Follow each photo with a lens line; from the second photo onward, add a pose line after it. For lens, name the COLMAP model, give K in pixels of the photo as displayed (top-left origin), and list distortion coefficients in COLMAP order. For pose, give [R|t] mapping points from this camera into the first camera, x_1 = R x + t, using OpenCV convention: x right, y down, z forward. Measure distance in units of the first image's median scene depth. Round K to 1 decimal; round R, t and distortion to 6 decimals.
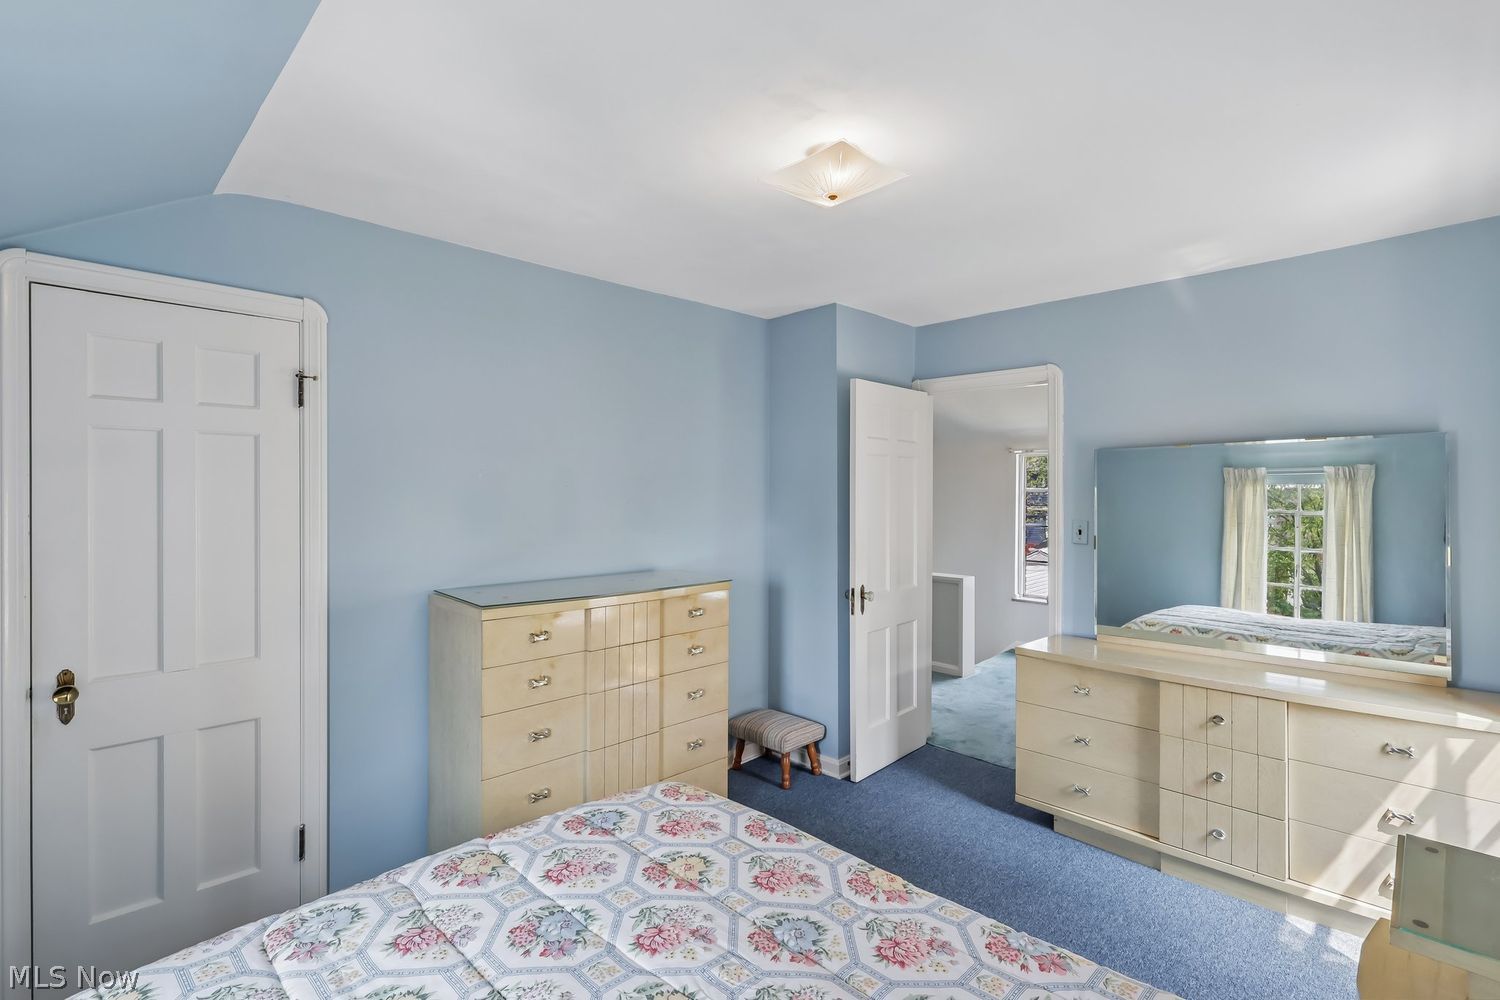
lens RADIAL K [[693.3, 0, 753.3], [0, 693.3, 454.6], [0, 0, 1]] dist [-0.000610, -0.006935]
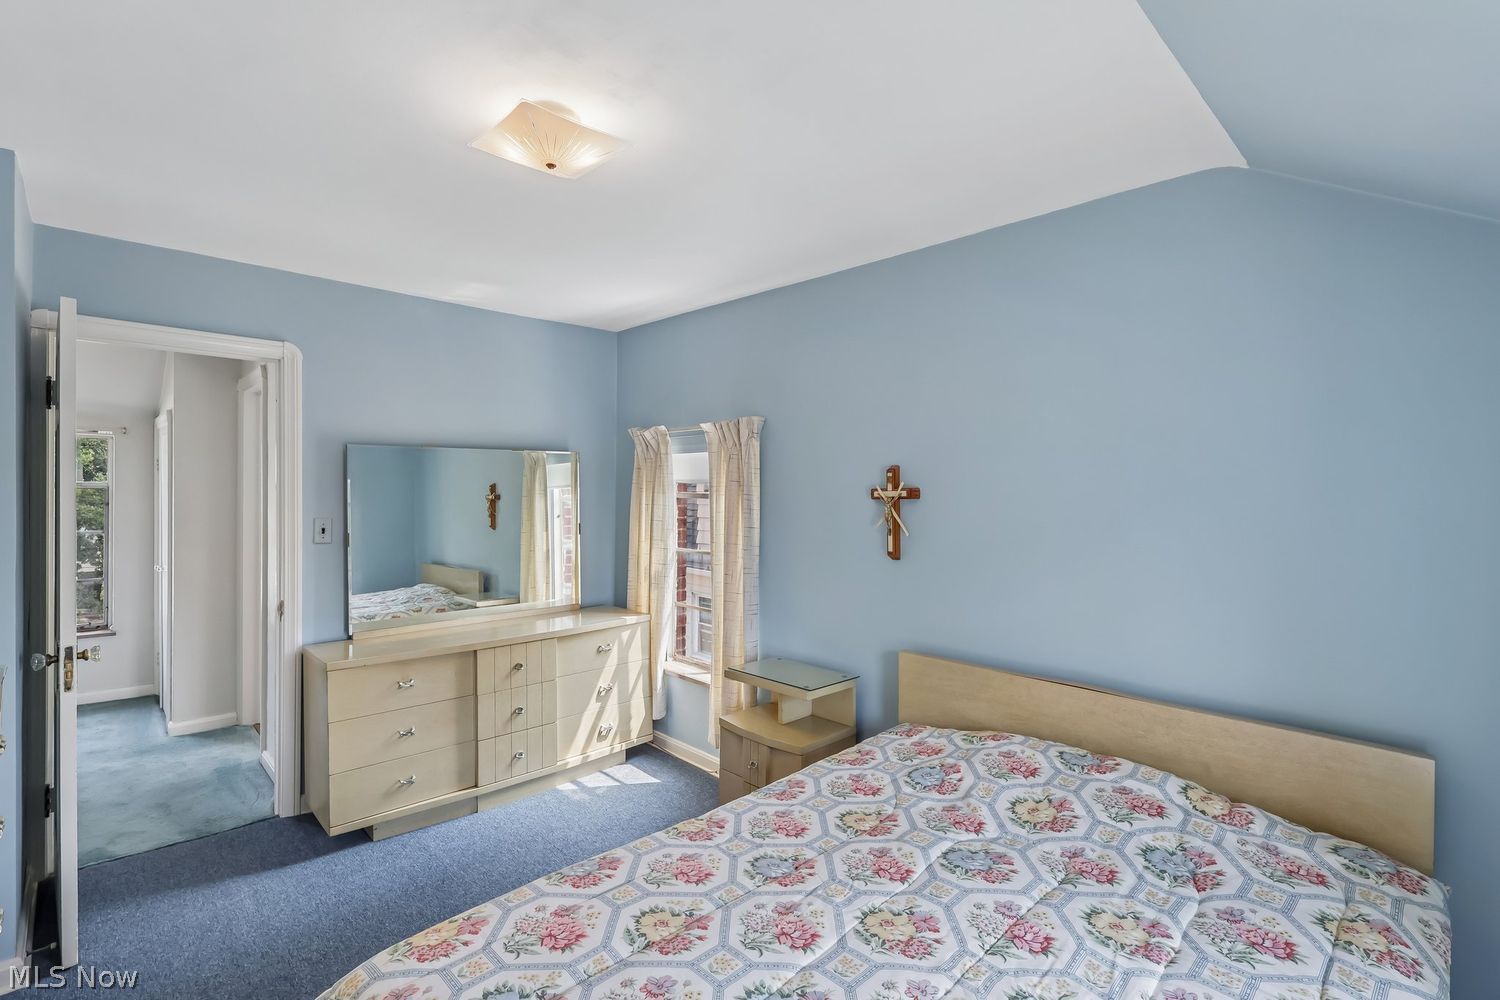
lens RADIAL K [[704.1, 0, 741.2], [0, 704.1, 494.7], [0, 0, 1]] dist [-0.002660, 0.000268]
pose [[0.030885, -0.011179, 0.999460, -0.837383], [-0.052661, 0.998530, 0.012796, 0.041740], [-0.998135, -0.053027, 0.030251, 0.789563]]
